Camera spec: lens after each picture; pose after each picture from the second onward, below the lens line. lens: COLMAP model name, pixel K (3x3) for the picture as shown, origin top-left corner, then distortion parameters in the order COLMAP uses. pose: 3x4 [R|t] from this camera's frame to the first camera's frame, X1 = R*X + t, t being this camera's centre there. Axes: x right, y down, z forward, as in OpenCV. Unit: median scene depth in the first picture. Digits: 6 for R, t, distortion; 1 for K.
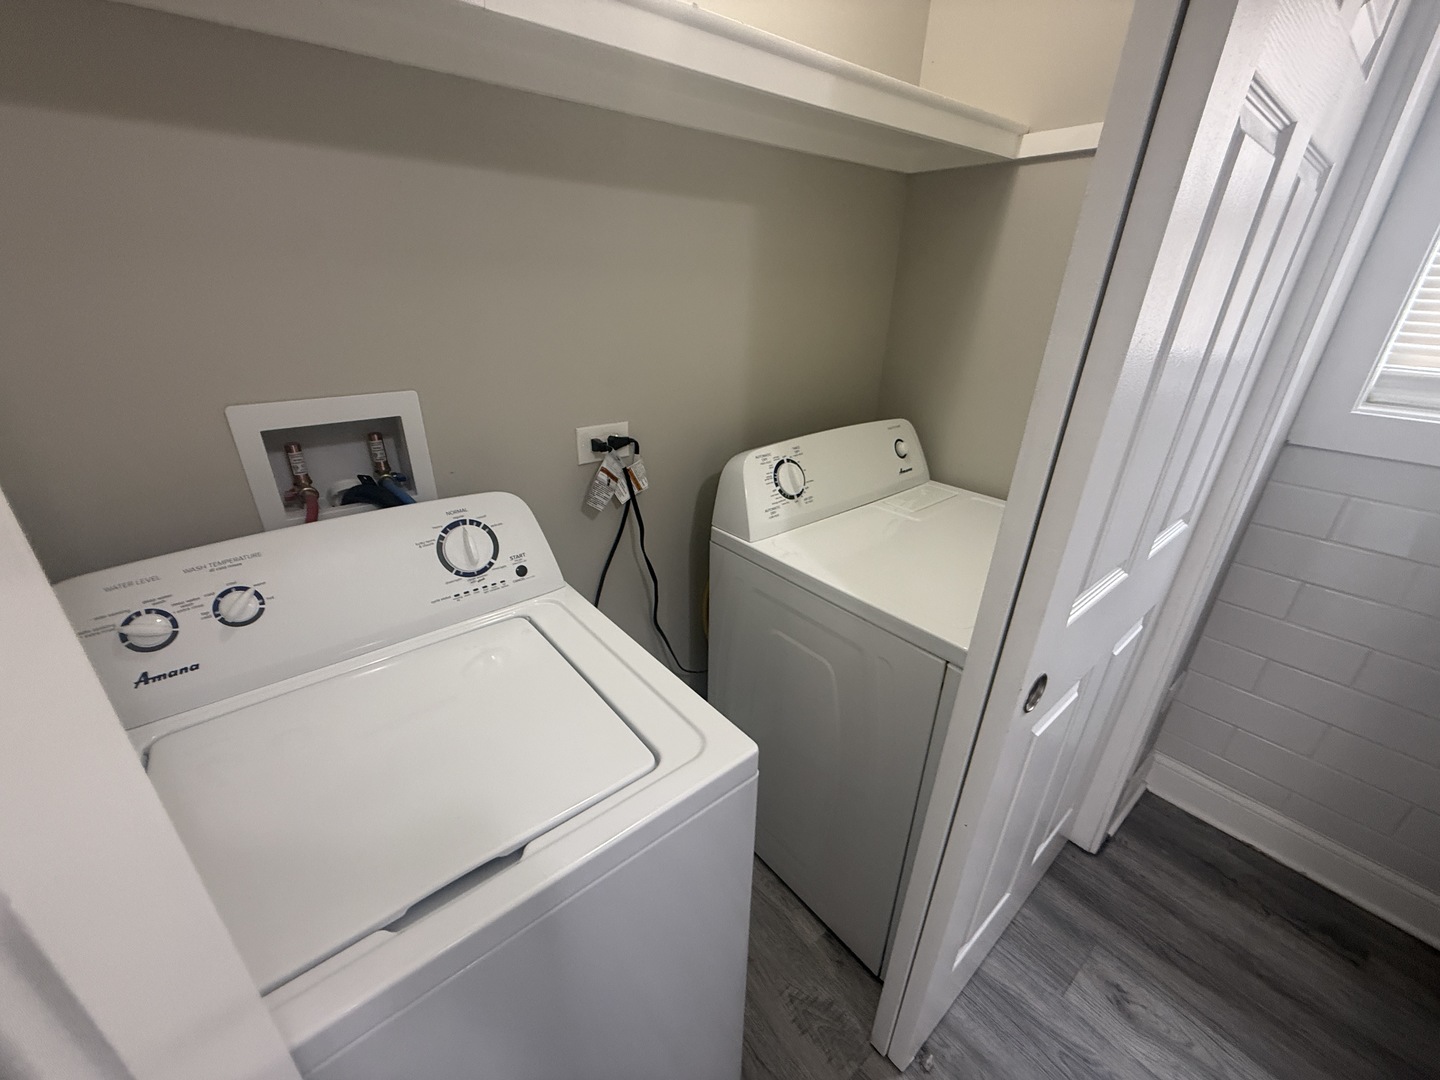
lens RADIAL K [[573.9, 0, 716.9], [0, 573.9, 537.1], [0, 0, 1]] dist [-0.000461, -0.000054]
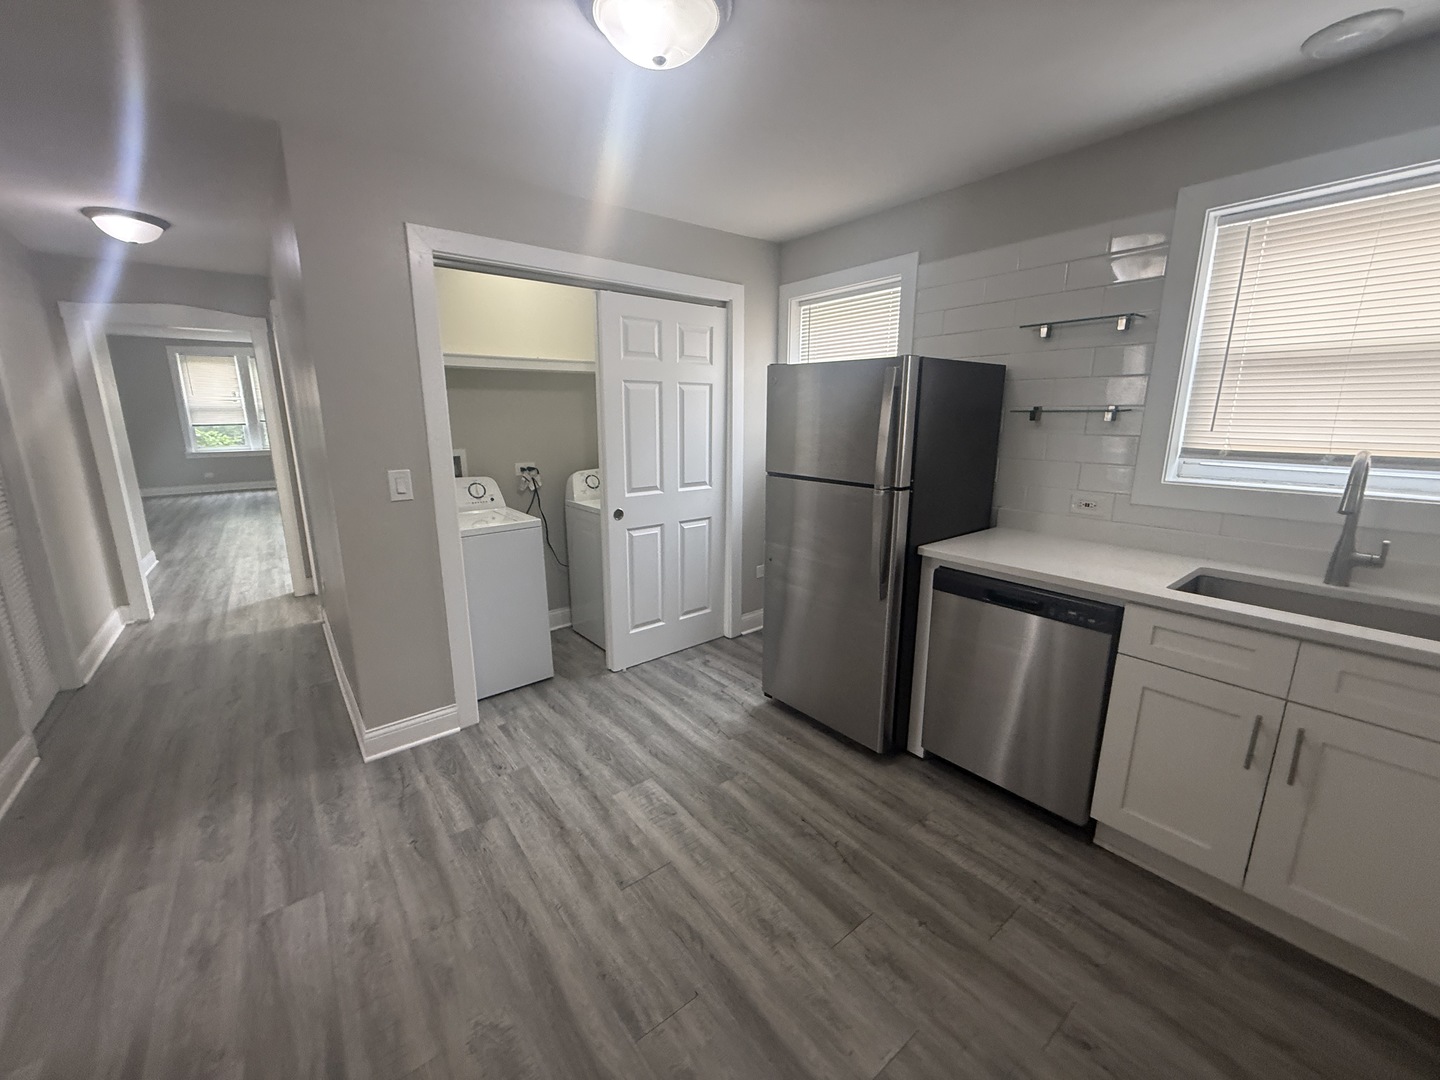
lens RADIAL K [[573.9, 0, 716.9], [0, 573.9, 537.1], [0, 0, 1]] dist [-0.000461, -0.000054]
pose [[0.999575, -0.022168, -0.018956, 0.817098], [0.017959, 0.979863, -0.198861, 0.765606], [0.022983, 0.198436, 0.979844, -1.754469]]
